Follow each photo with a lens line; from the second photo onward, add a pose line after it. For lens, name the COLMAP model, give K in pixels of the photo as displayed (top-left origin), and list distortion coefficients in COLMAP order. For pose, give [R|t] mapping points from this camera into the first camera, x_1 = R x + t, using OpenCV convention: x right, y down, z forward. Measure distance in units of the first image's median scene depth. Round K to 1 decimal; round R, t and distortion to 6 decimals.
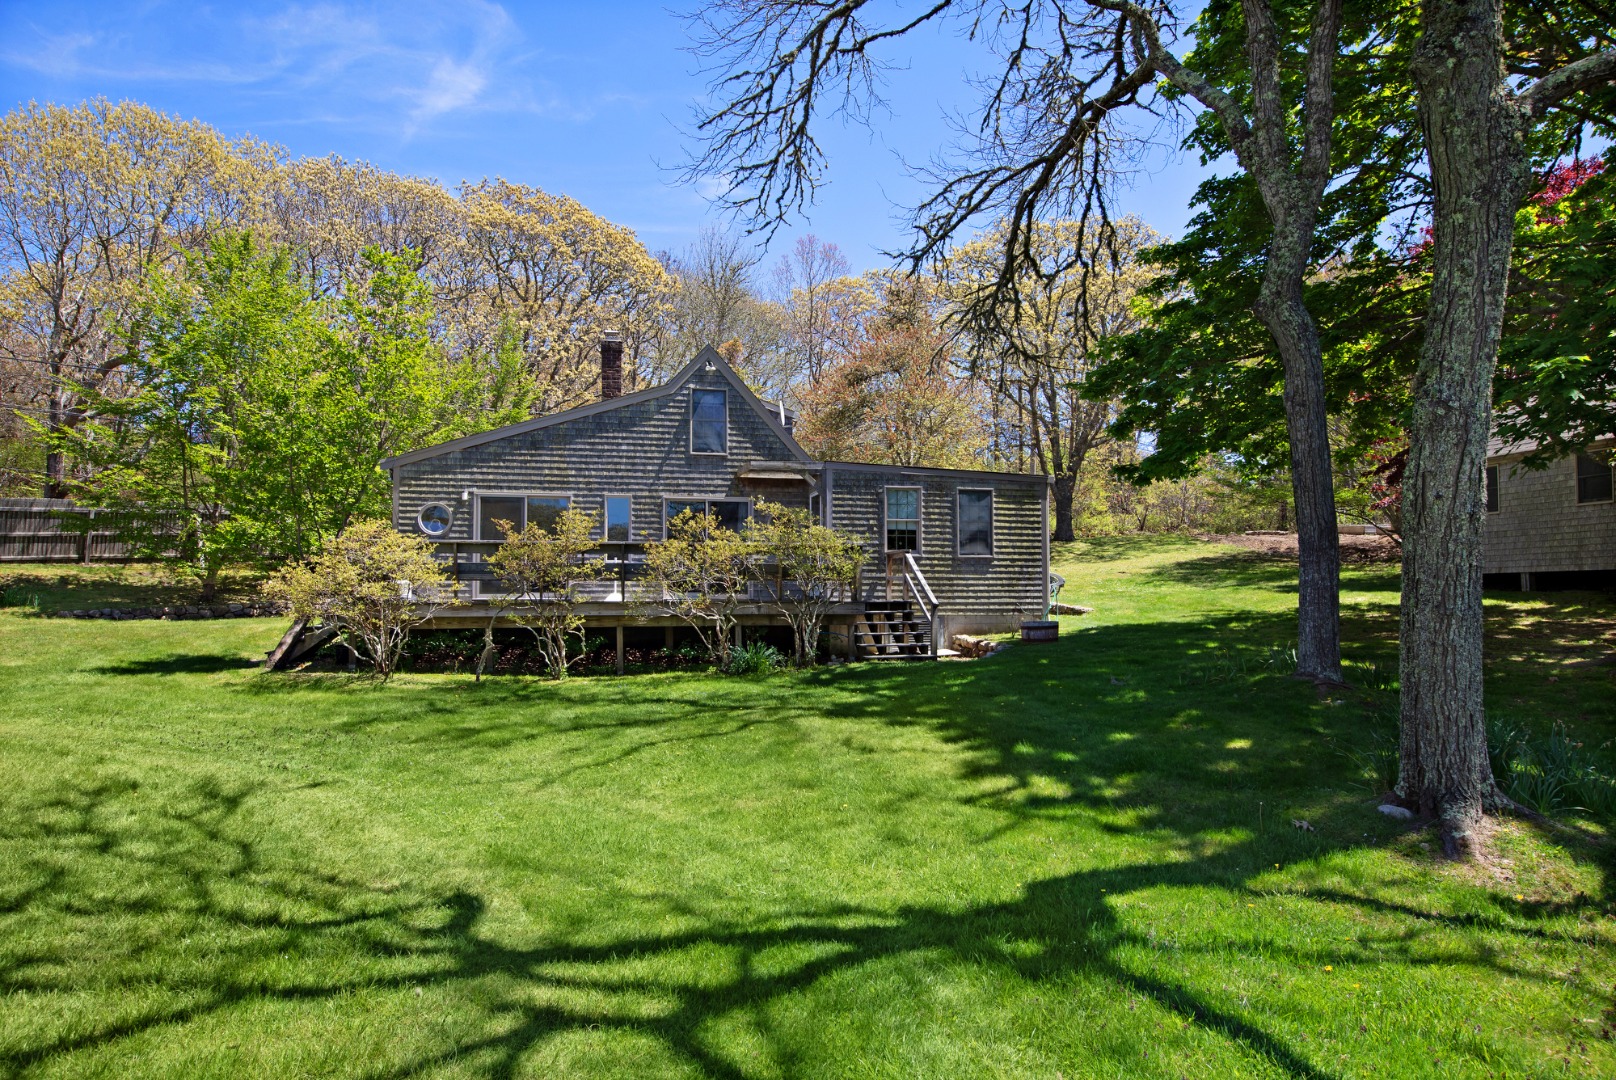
lens RADIAL K [[1010.7, 0, 821.9], [0, 1010.7, 542.1], [0, 0, 1]] dist [0.001933, 0.006250]
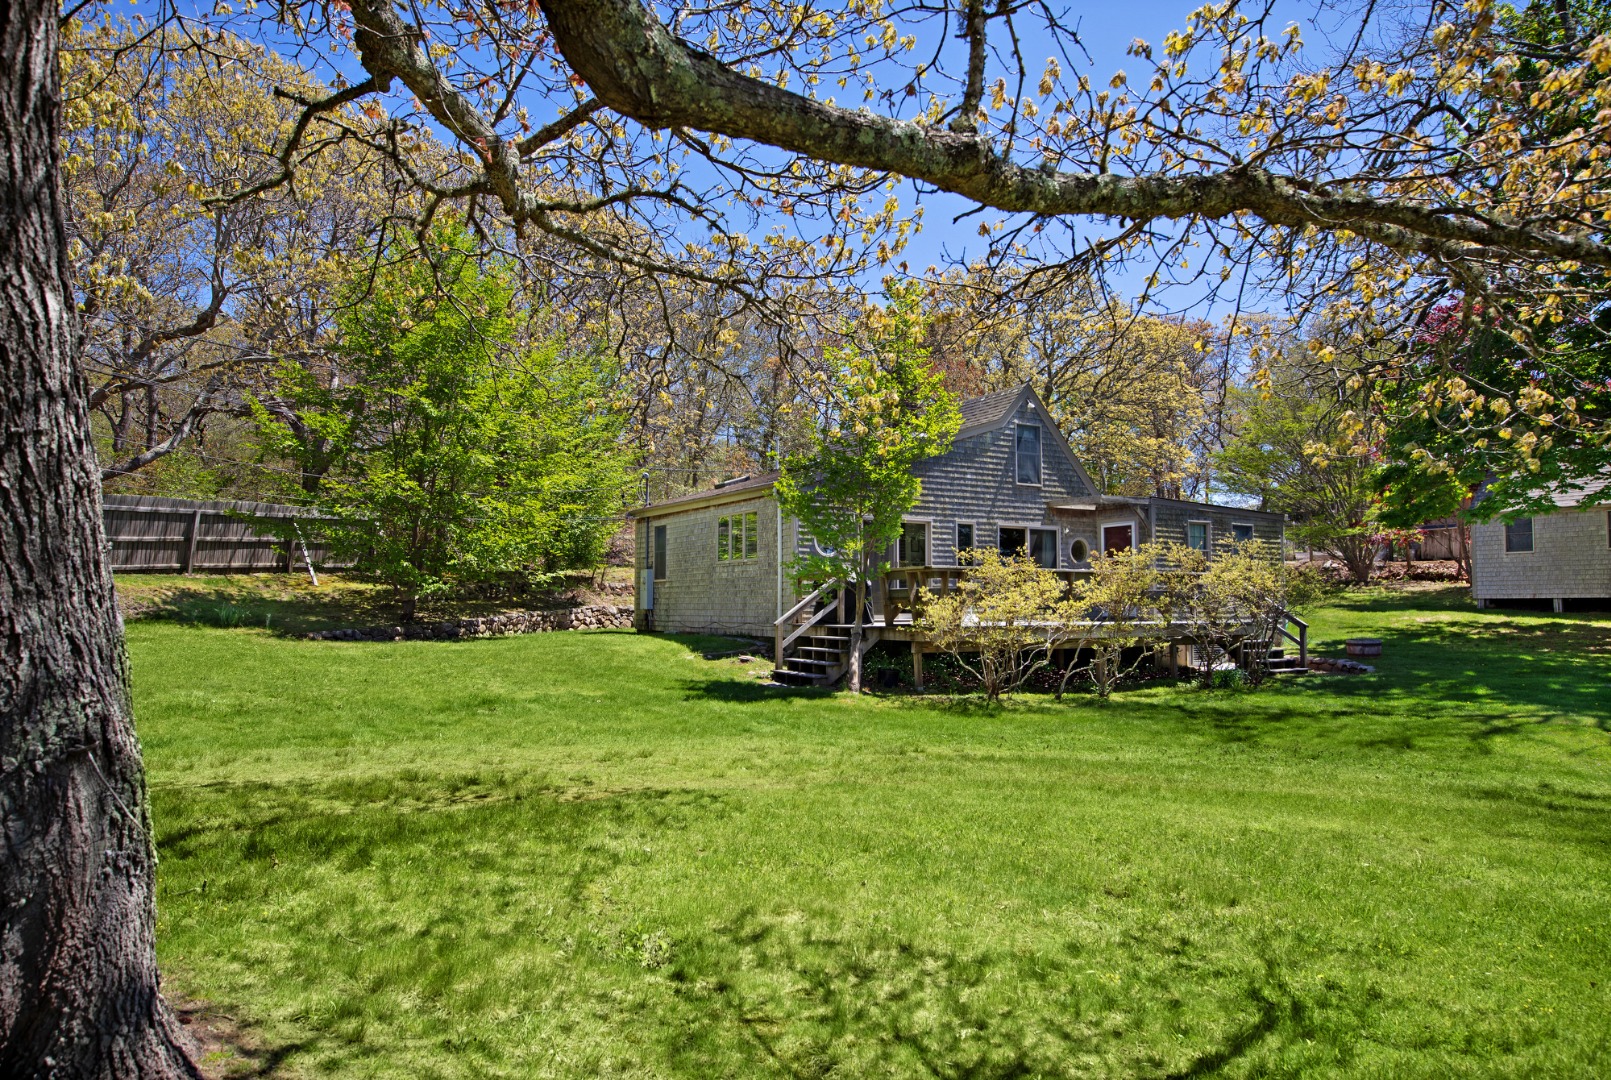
lens RADIAL K [[1035.4, 0, 794.5], [0, 1035.4, 555.4], [0, 0, 1]] dist [0.007616, 0.000665]
pose [[0.946374, 0.017898, 0.322576, -0.729690], [-0.020928, 0.999763, 0.005927, -0.013801], [-0.322394, -0.012360, 0.946525, 0.033823]]
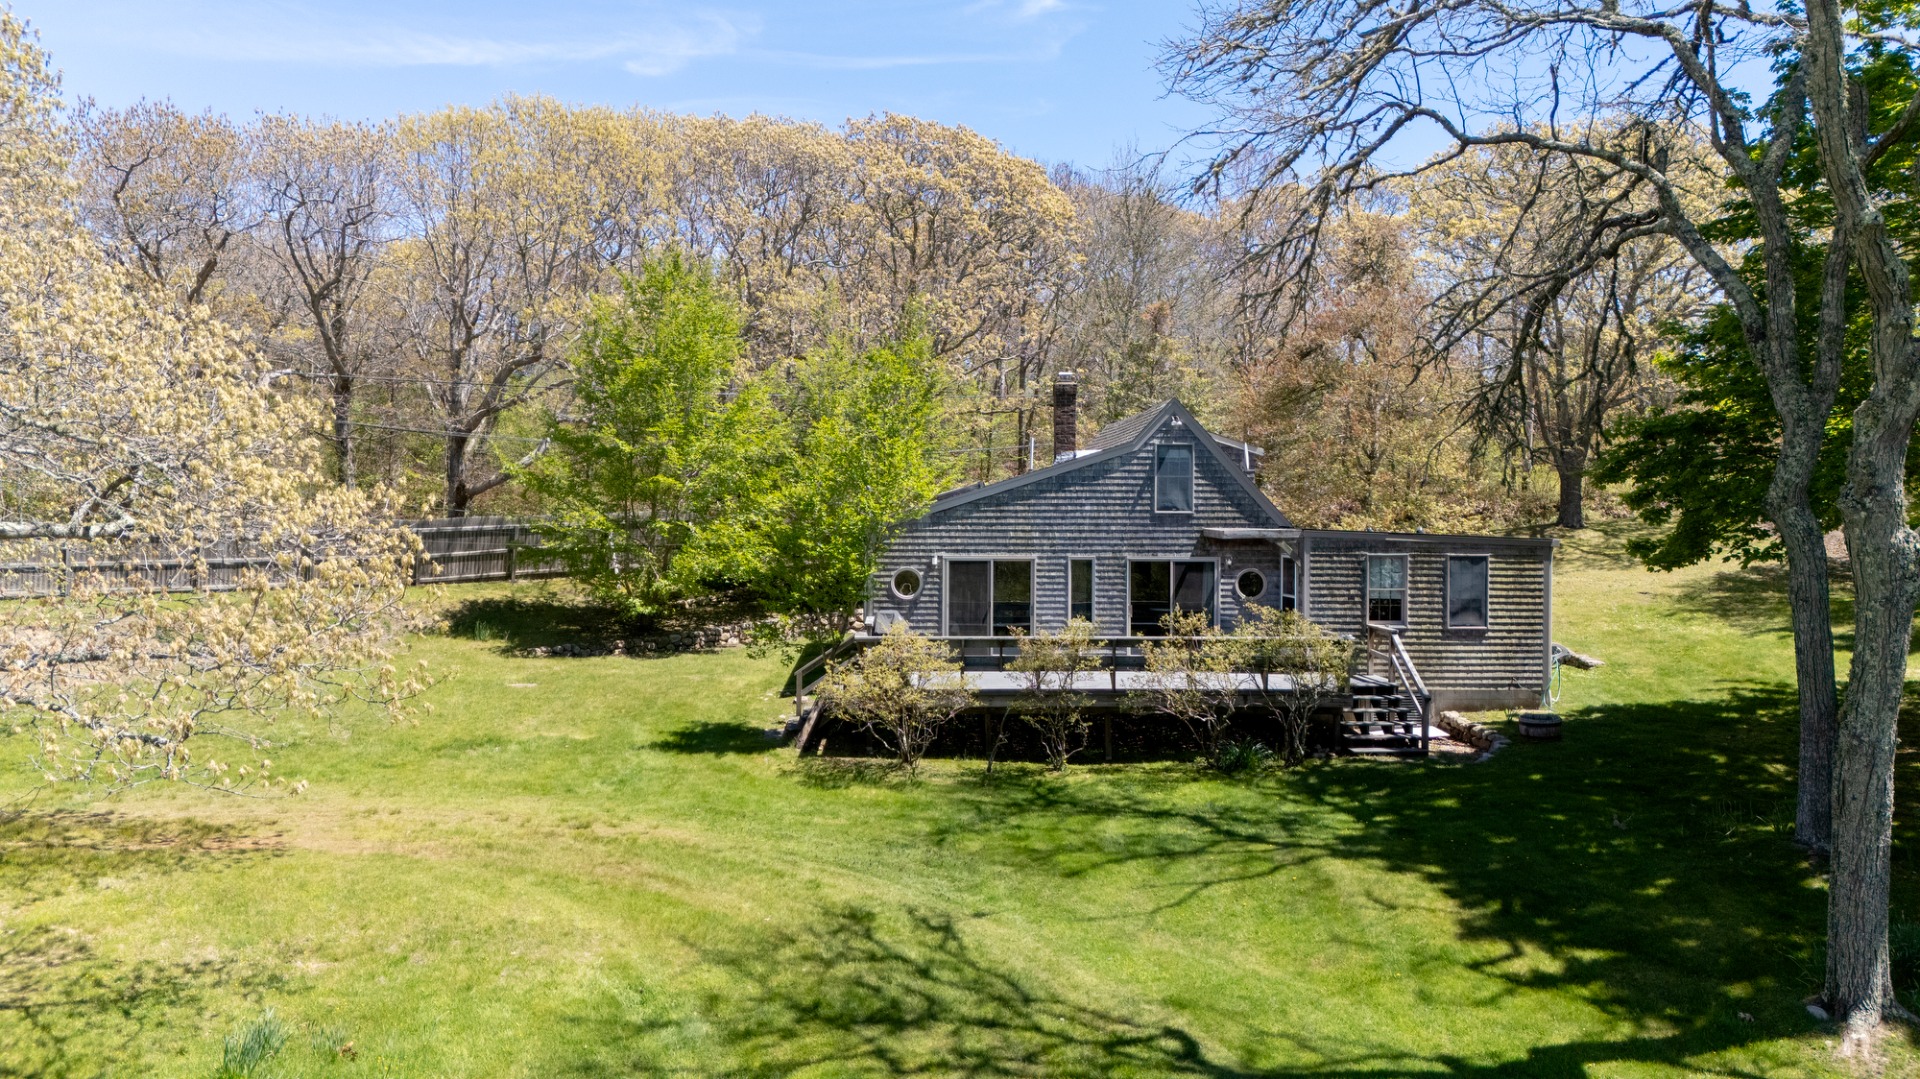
lens RADIAL K [[1393.9, 0, 951.3], [0, 1393.9, 523.5], [0, 0, 1]] dist [0.068809, -0.068680]
pose [[0.983911, 0.006271, -0.178549, -0.086409], [0.007223, 0.997170, 0.074826, -0.183631], [0.178513, -0.074912, 0.981082, -0.355320]]
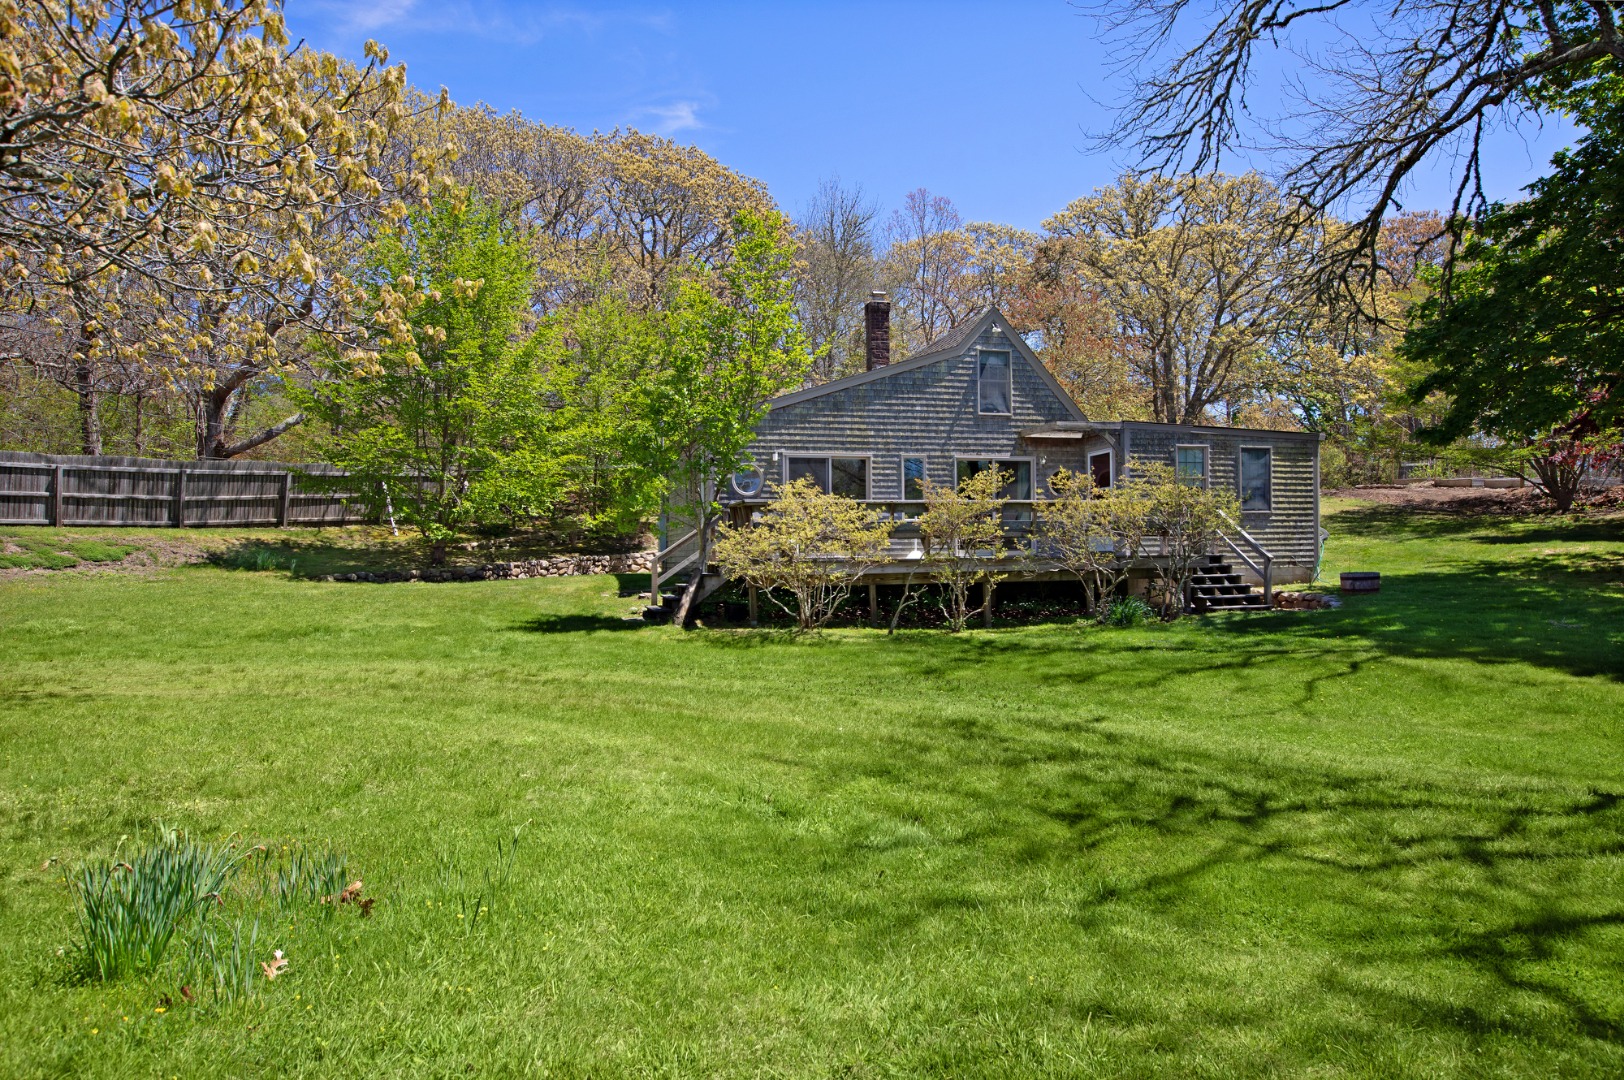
lens RADIAL K [[1043.7, 0, 831.7], [0, 1043.7, 568.5], [0, 0, 1]] dist [0.007616, 0.000665]
pose [[0.998369, -0.011984, 0.055823, -0.350211], [0.008182, 0.997662, 0.067855, -0.004530], [-0.056505, -0.067288, 0.996132, -0.057832]]
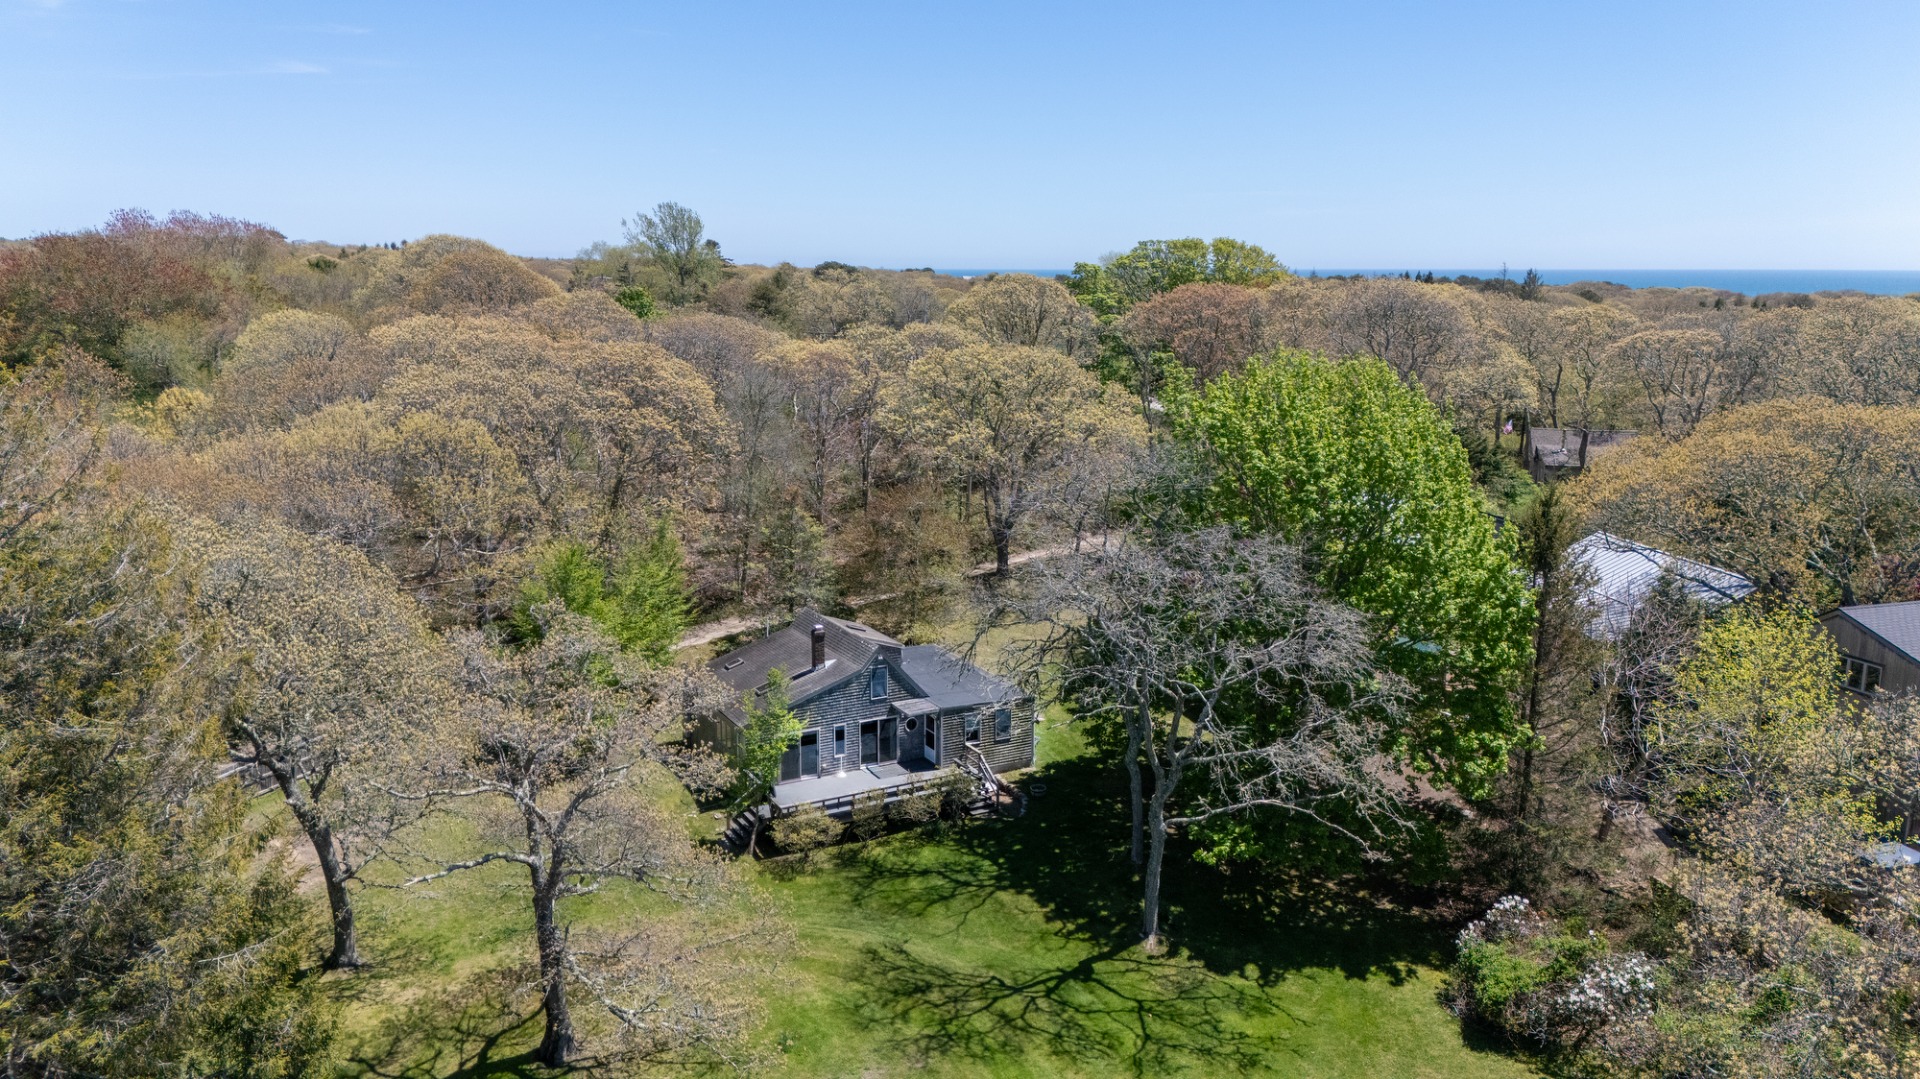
lens RADIAL K [[1393.9, 0, 961.6], [0, 1393.9, 531.0], [0, 0, 1]] dist [0.068809, -0.068680]
pose [[0.962512, -0.038397, 0.268507, -0.724045], [-0.030611, 0.968228, 0.248190, -1.163604], [-0.269506, -0.247105, 0.930755, -1.653044]]
